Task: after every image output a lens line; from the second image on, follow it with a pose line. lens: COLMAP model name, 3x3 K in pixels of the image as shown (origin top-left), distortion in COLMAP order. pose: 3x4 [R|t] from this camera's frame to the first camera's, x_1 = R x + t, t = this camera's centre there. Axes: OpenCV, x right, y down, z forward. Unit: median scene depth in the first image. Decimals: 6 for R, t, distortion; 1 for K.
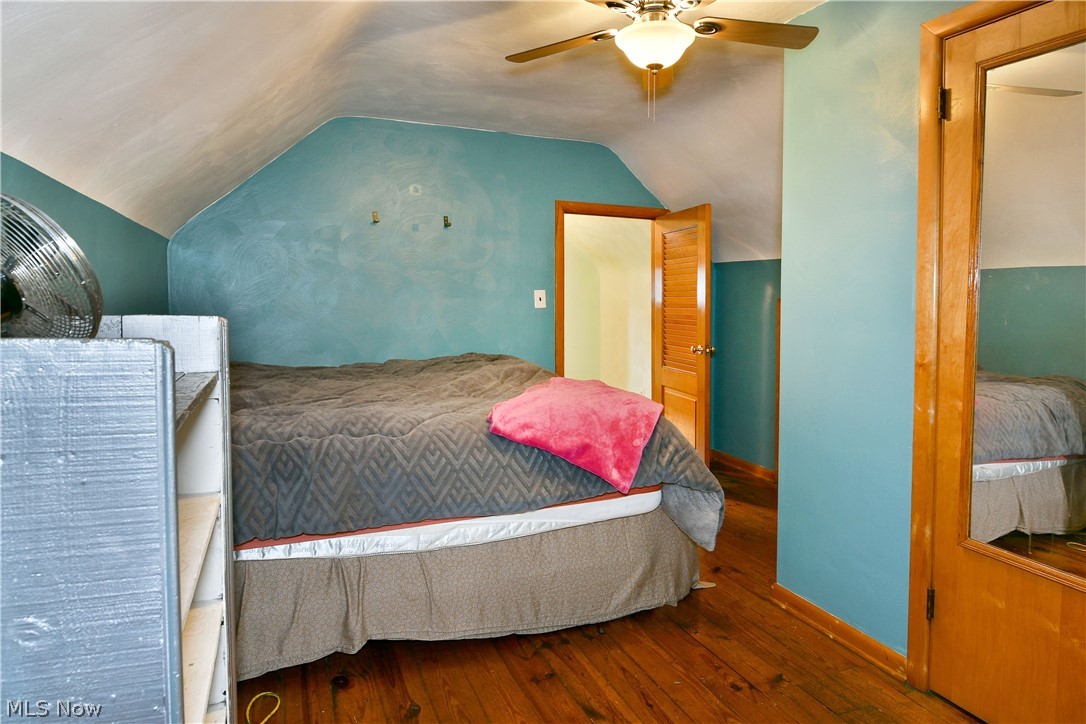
lens RADIAL K [[665.5, 0, 537.9], [0, 665.5, 332.7], [0, 0, 1]] dist [-0.008923, -0.006783]
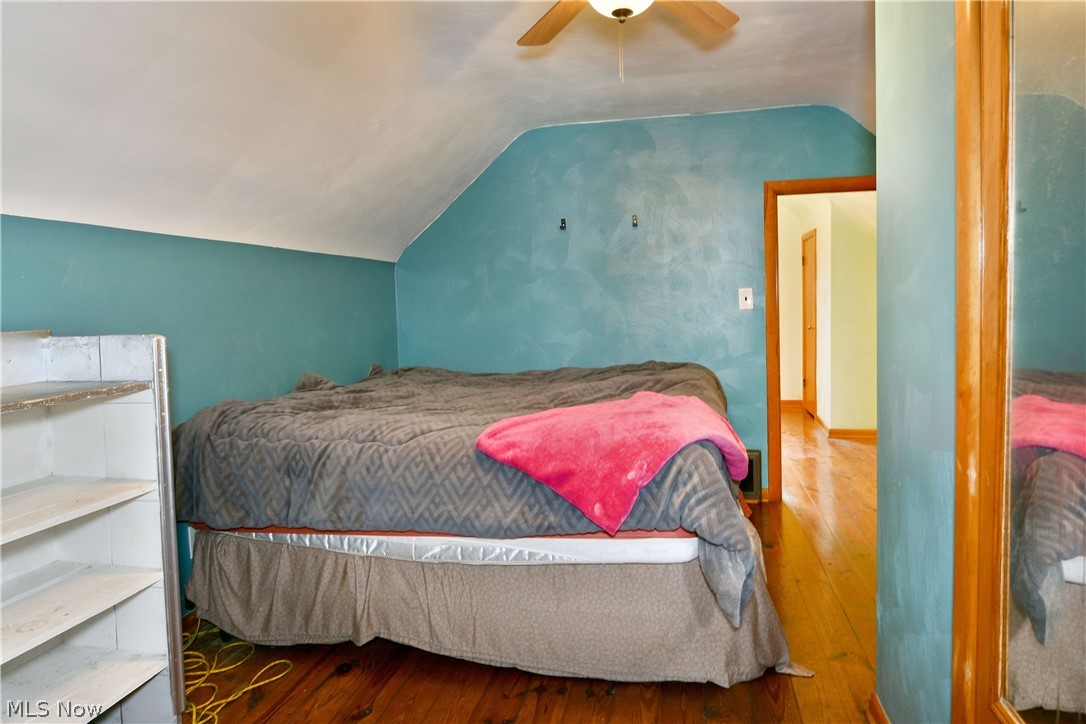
lens RADIAL K [[665.5, 0, 498.3], [0, 665.5, 348.0], [0, 0, 1]] dist [-0.008923, -0.006783]
pose [[0.834677, -0.004330, -0.550722, 0.483537], [0.013755, 0.999821, 0.012987, -0.005384], [0.550567, -0.018415, 0.834588, 0.234468]]
